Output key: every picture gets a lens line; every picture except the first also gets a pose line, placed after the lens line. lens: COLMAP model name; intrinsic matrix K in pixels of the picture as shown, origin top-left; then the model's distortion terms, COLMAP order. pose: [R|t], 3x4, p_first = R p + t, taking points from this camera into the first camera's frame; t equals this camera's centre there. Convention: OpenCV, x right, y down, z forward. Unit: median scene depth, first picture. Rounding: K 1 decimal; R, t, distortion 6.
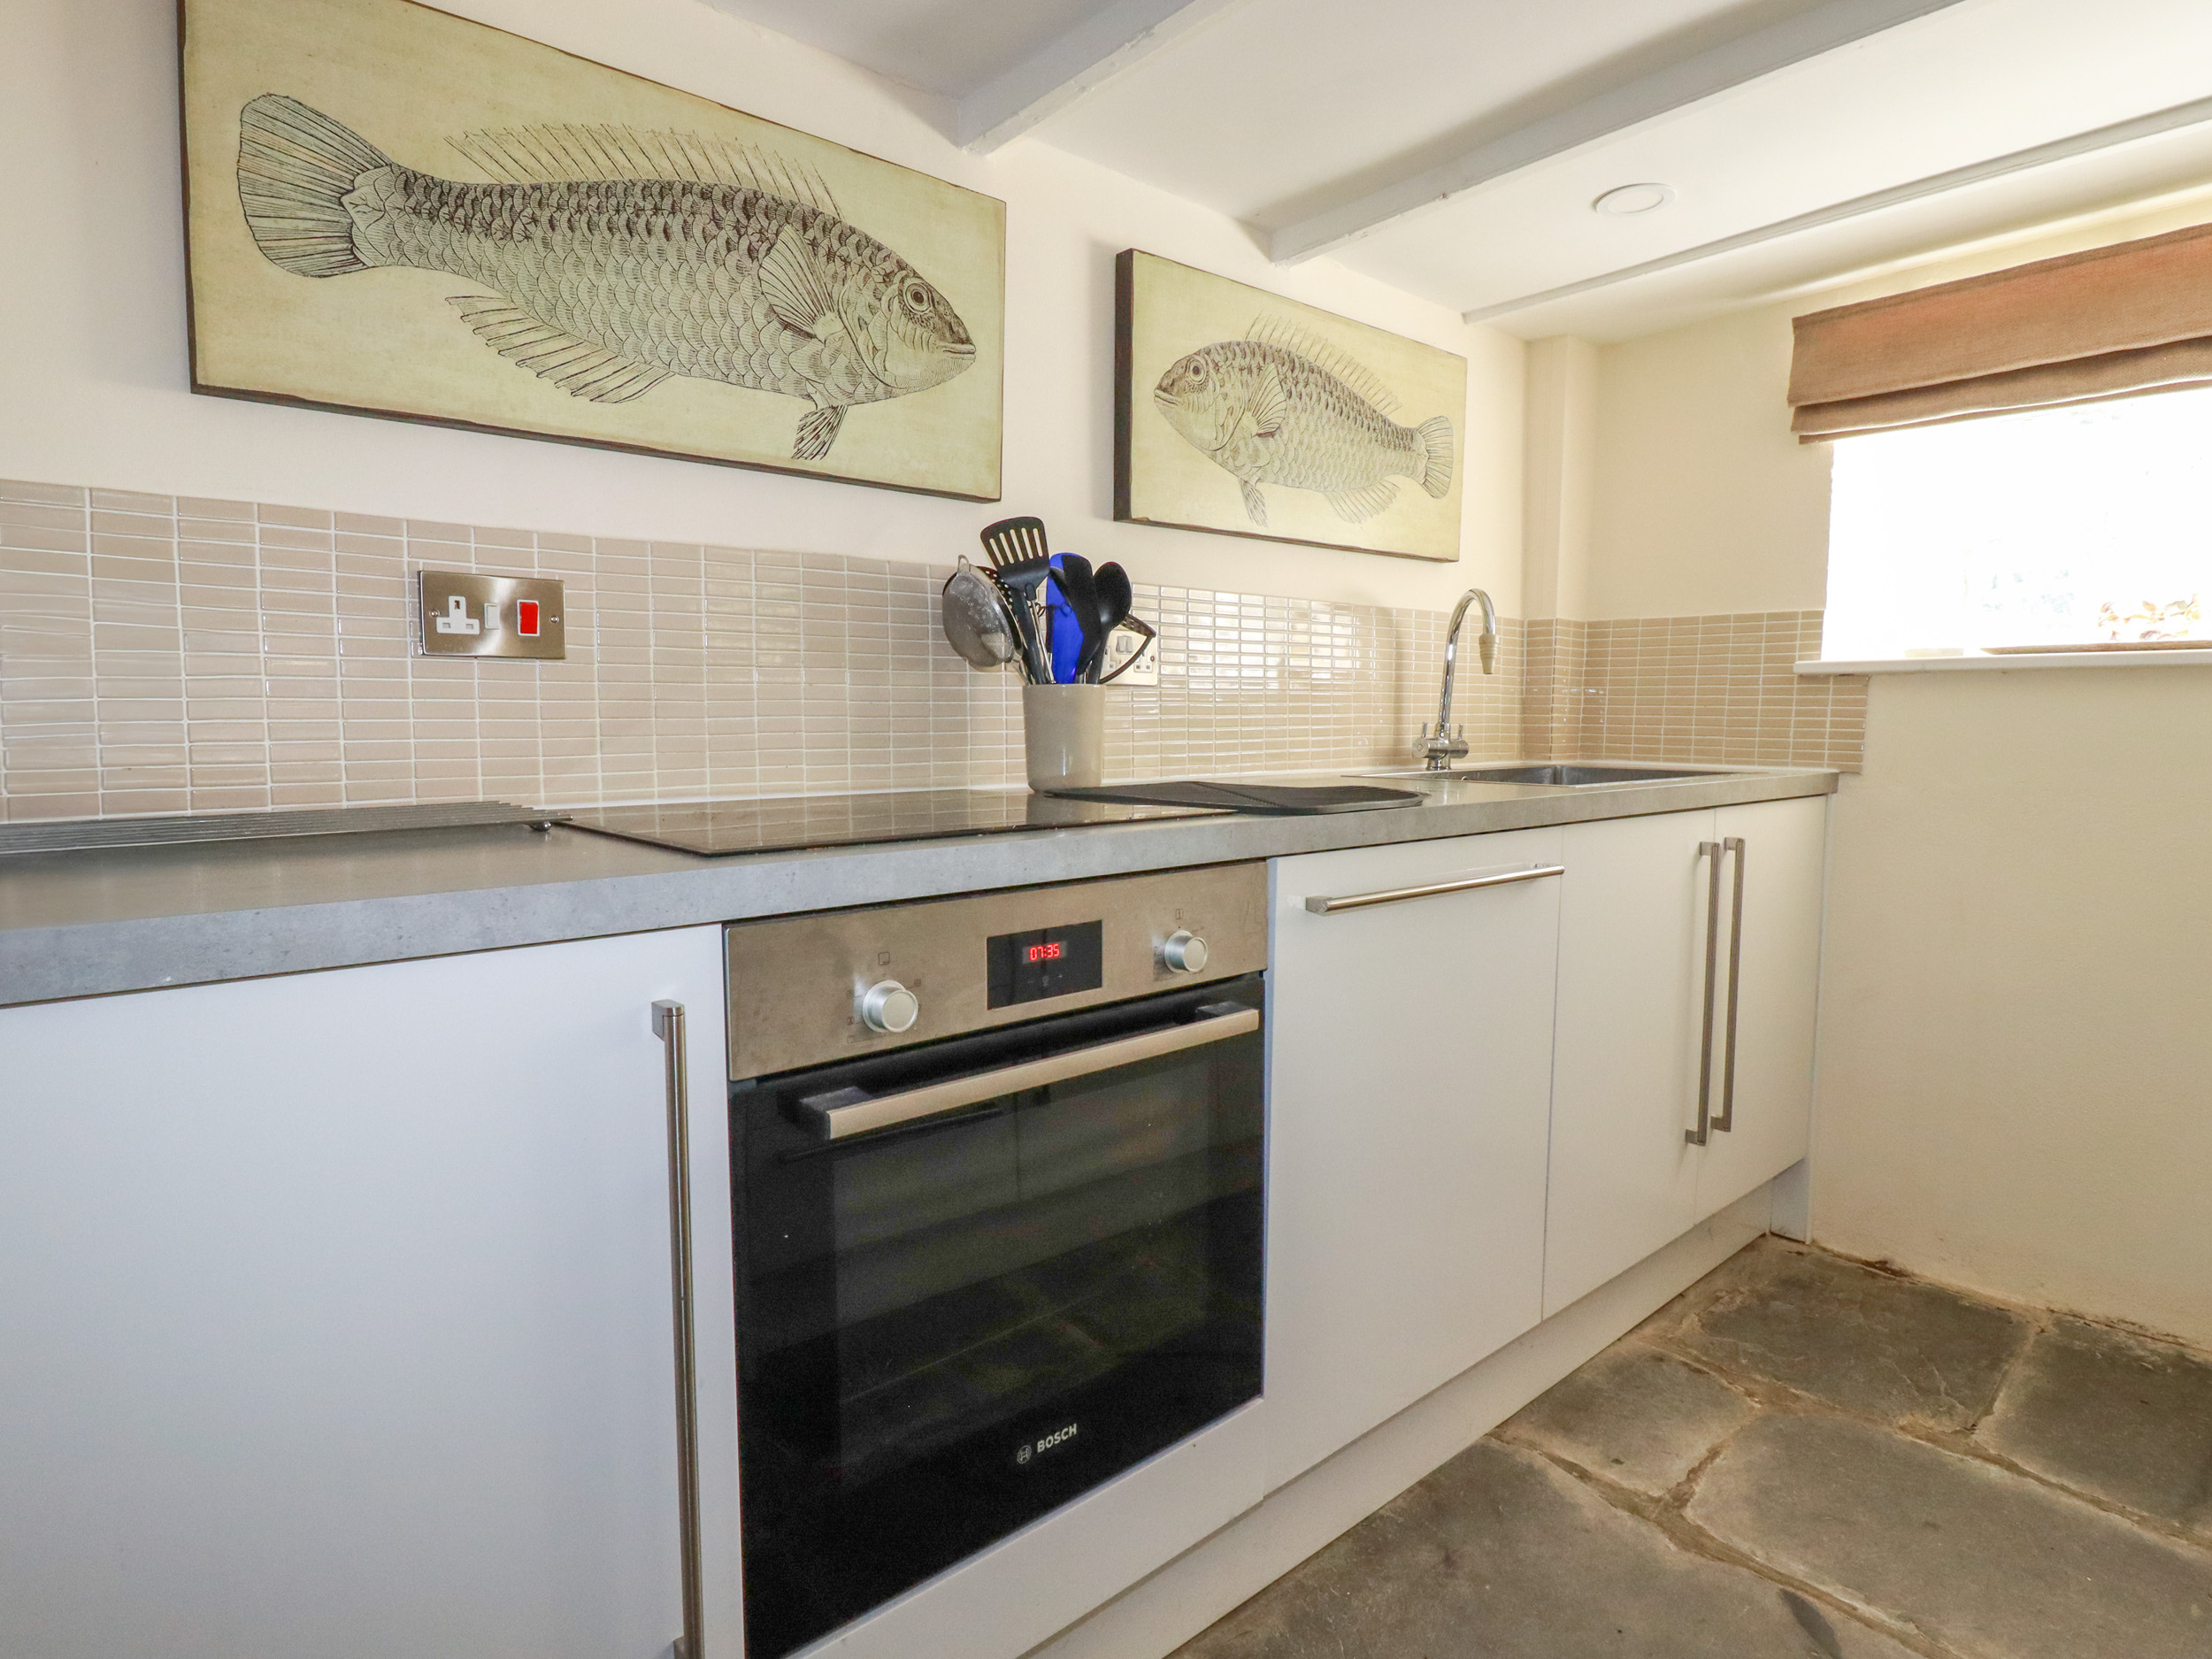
lens RADIAL K [[1178.0, 0, 1097.6], [0, 1178.0, 820.9], [0, 0, 1]] dist [0.002169, -0.016184]
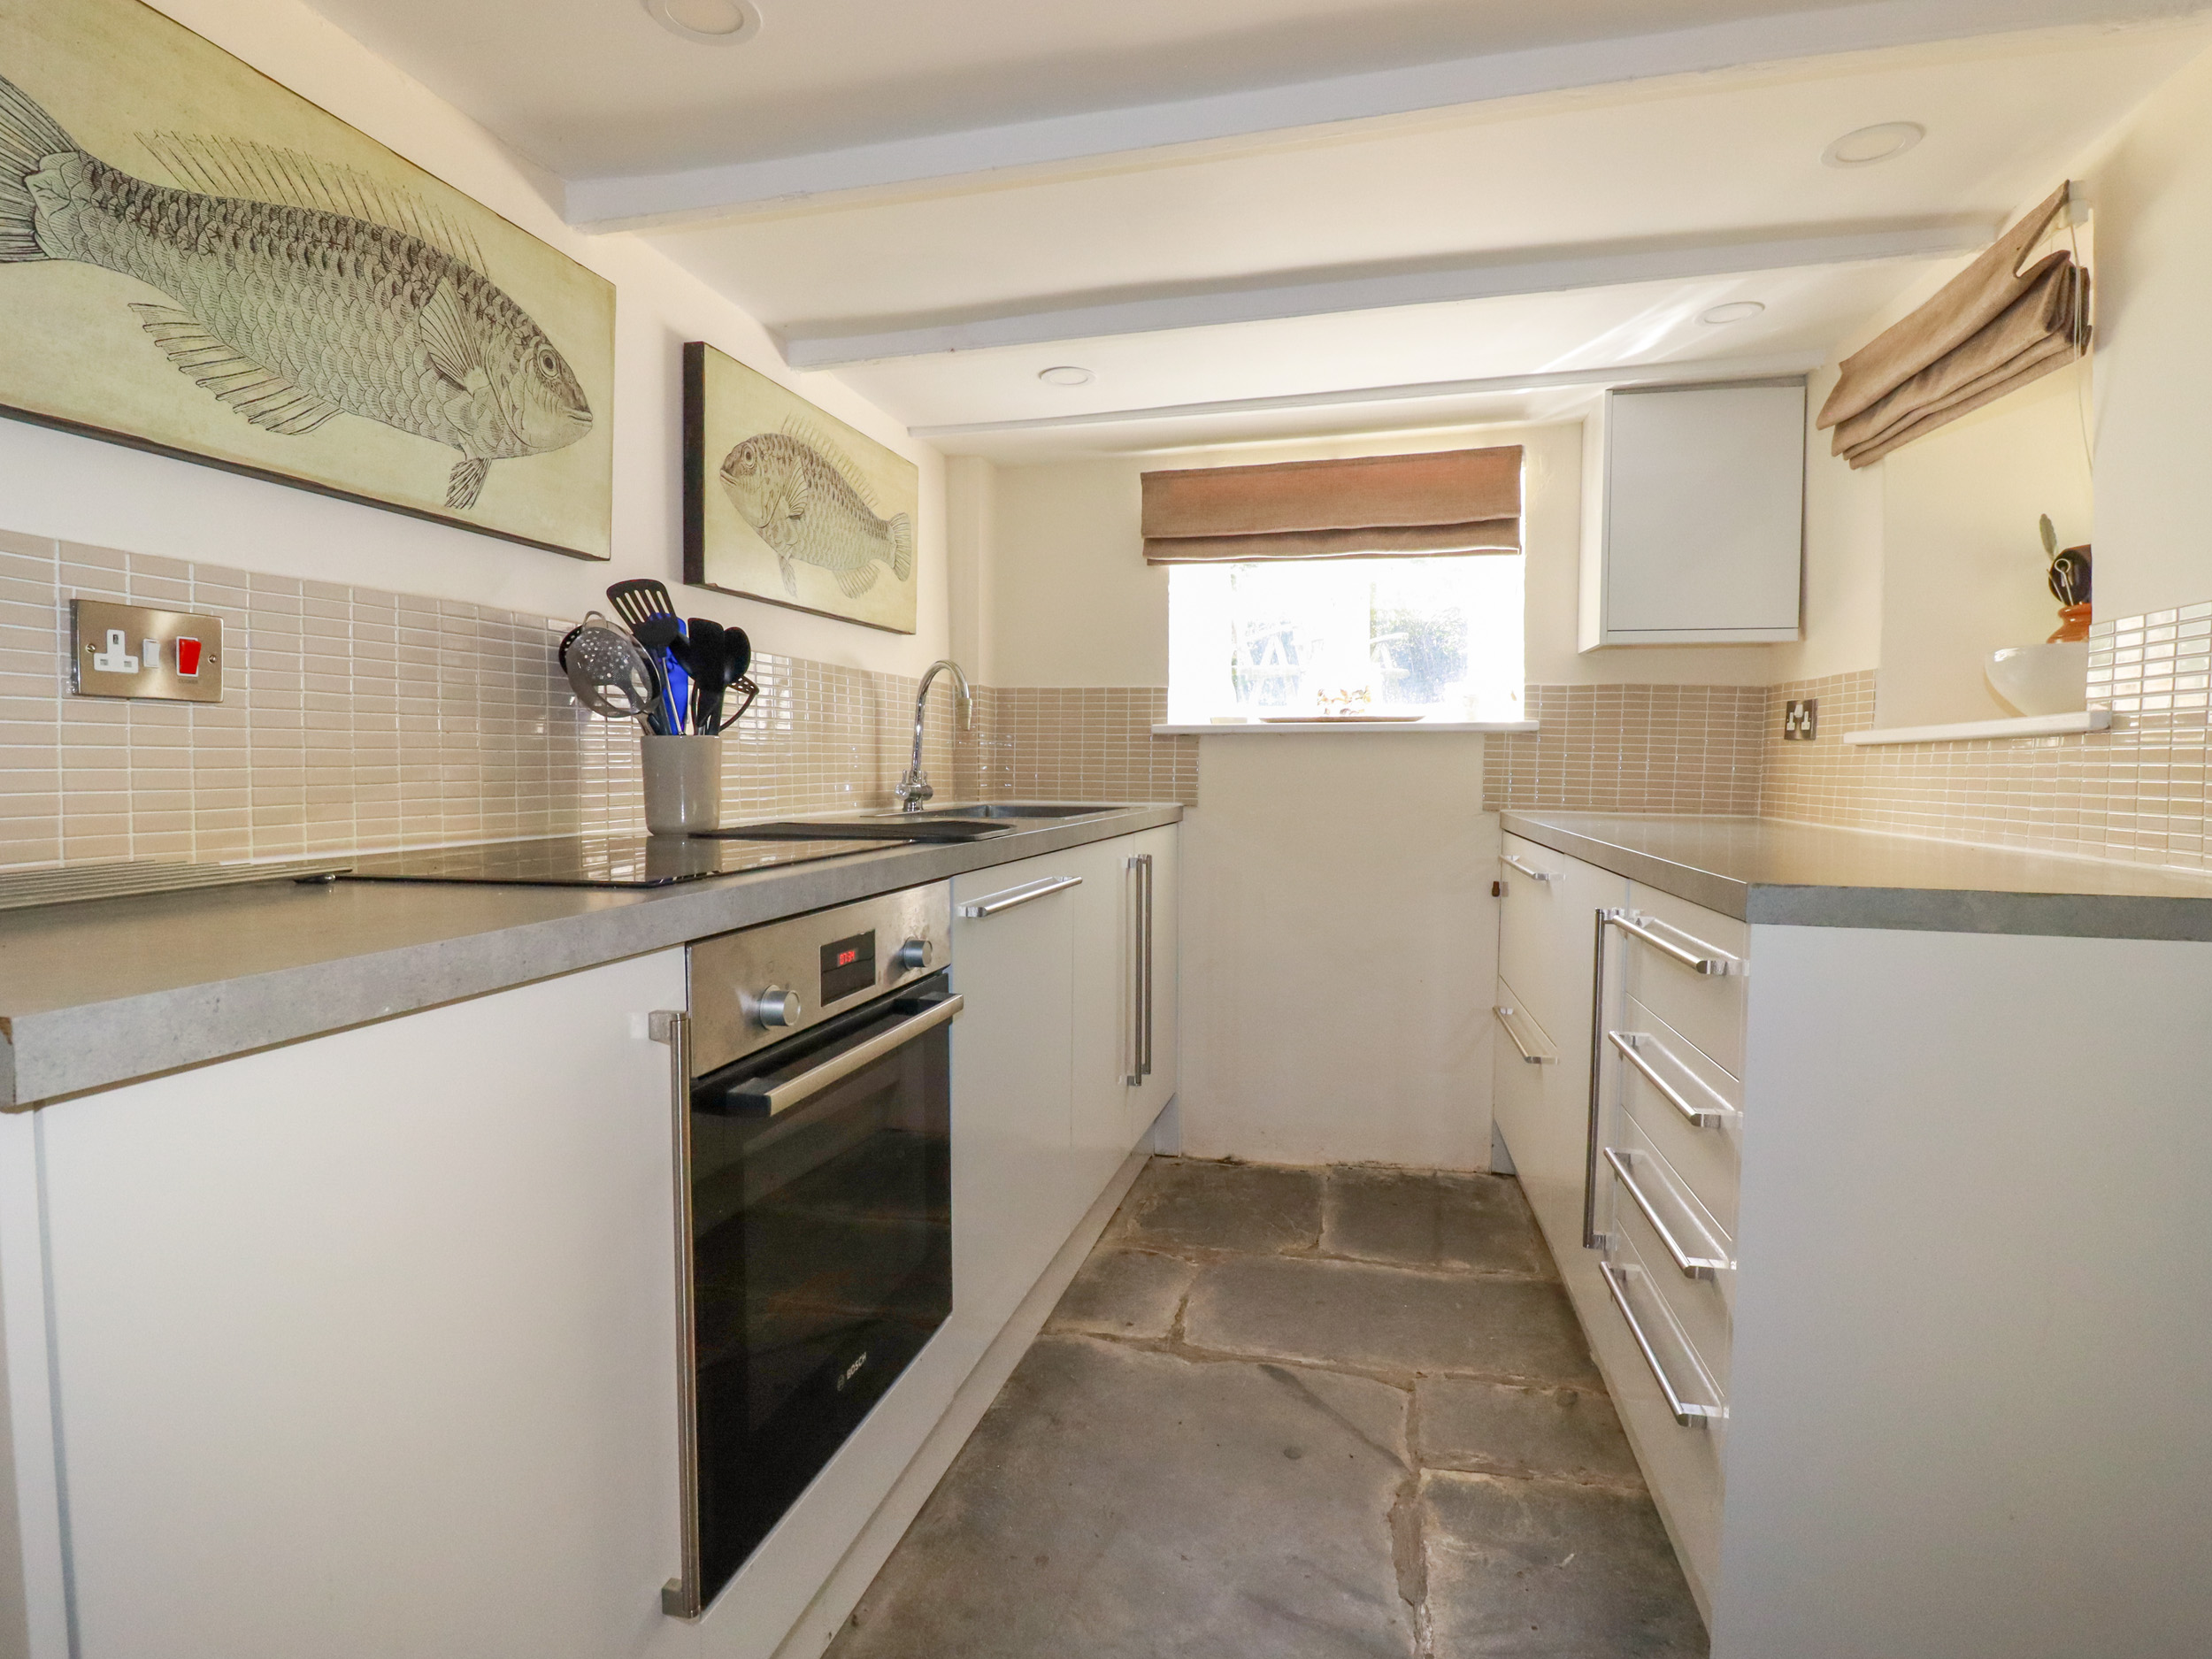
lens RADIAL K [[1178.0, 0, 1097.6], [0, 1178.0, 820.9], [0, 0, 1]] dist [0.002169, -0.016184]
pose [[0.820472, -0.026566, 0.571069, -0.354299], [0.049580, 0.998463, -0.024785, 0.008551], [-0.569533, 0.048649, 0.820527, -0.106698]]
